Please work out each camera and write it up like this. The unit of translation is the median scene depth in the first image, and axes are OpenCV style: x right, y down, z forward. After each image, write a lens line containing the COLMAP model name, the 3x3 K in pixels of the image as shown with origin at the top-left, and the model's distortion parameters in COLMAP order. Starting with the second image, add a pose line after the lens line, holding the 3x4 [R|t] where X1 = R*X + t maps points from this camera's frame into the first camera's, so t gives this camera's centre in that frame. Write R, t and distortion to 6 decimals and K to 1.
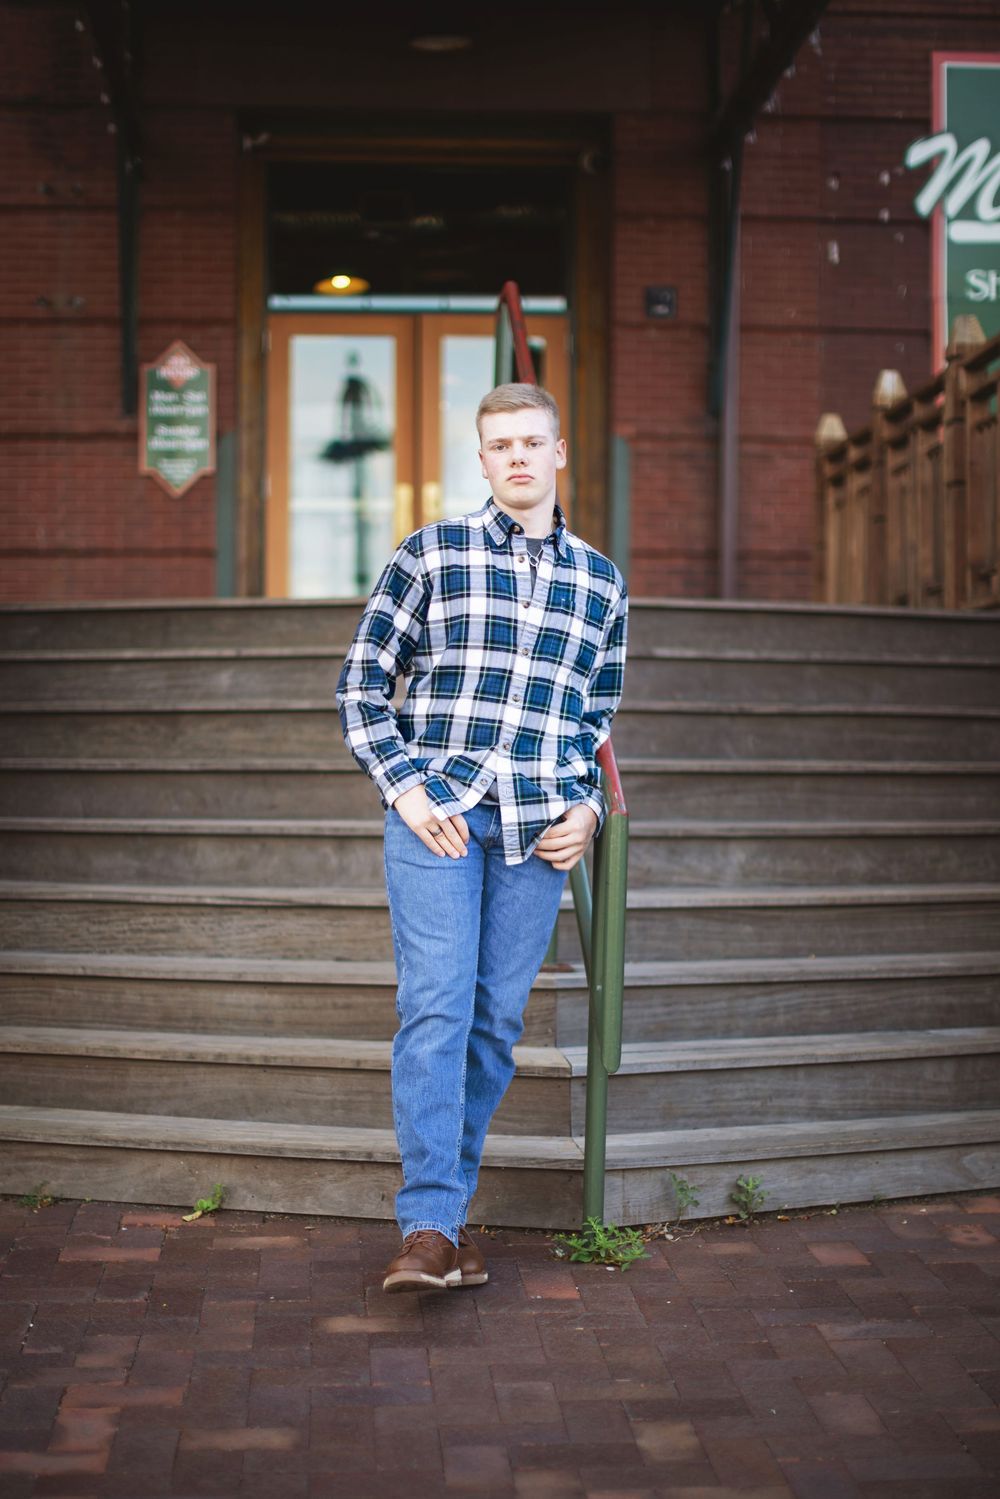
lens RADIAL K [[2427.1, 0, 500.7], [0, 2427.1, 754.6], [0, 0, 1]] dist [-0.141155, 0.000000]
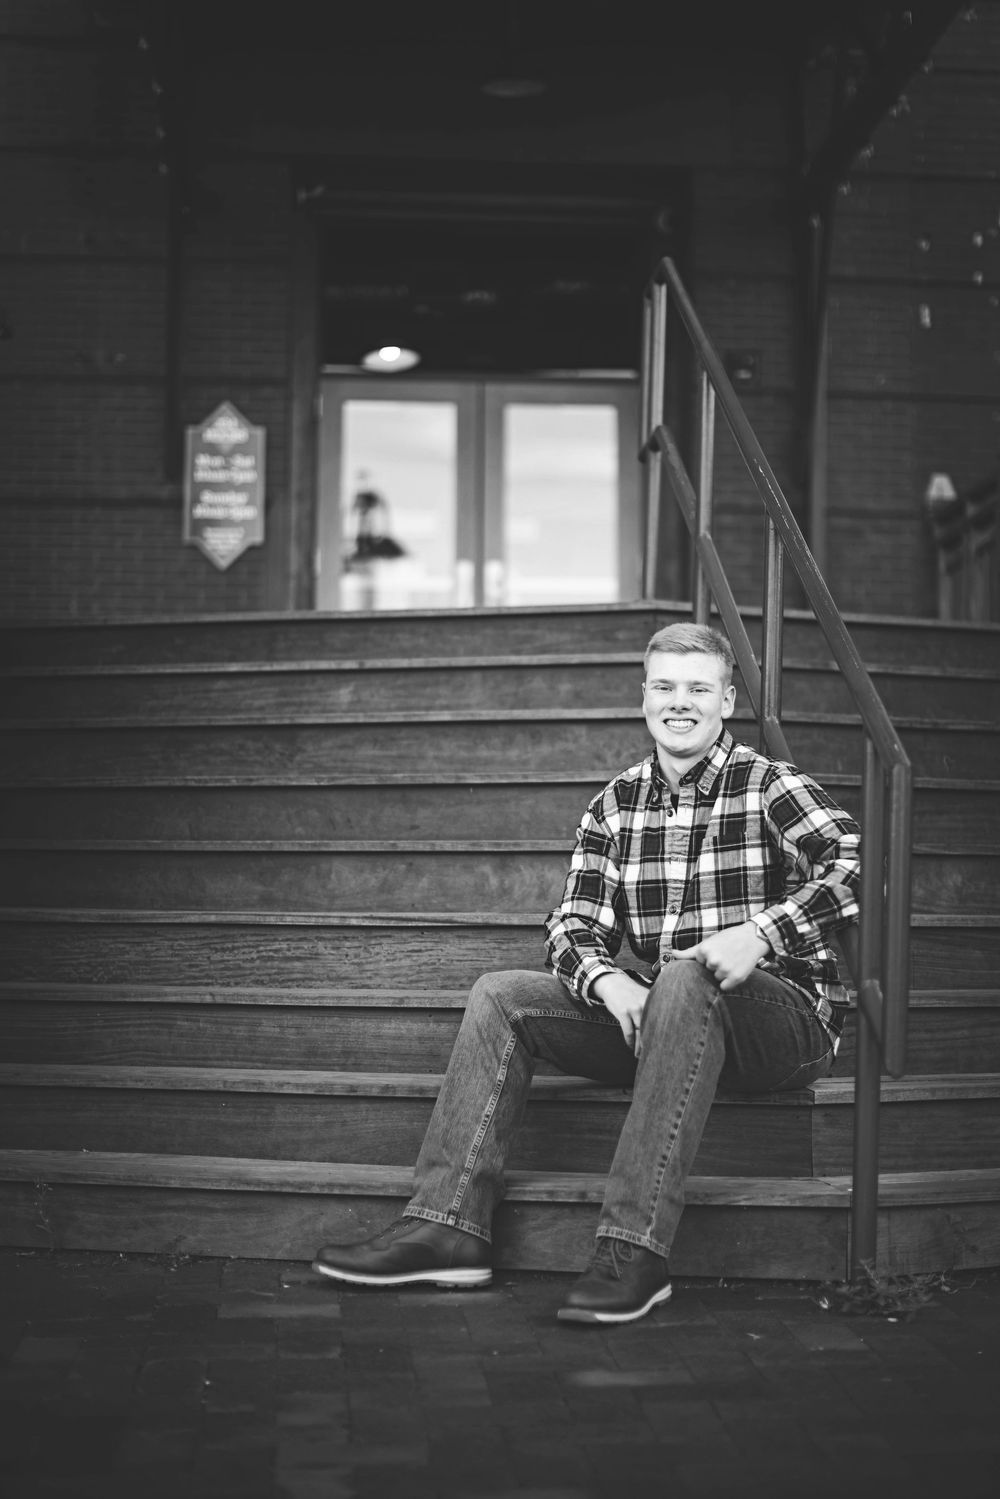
lens RADIAL K [[2427.1, 0, 499.2], [0, 2427.1, 744.0], [0, 0, 1]] dist [-0.141155, 0.000000]
pose [[0.999473, 0.005218, 0.032048, -0.094156], [-0.002223, 0.995683, -0.092794, 0.074845], [-0.032394, 0.092674, 0.995169, 0.133240]]
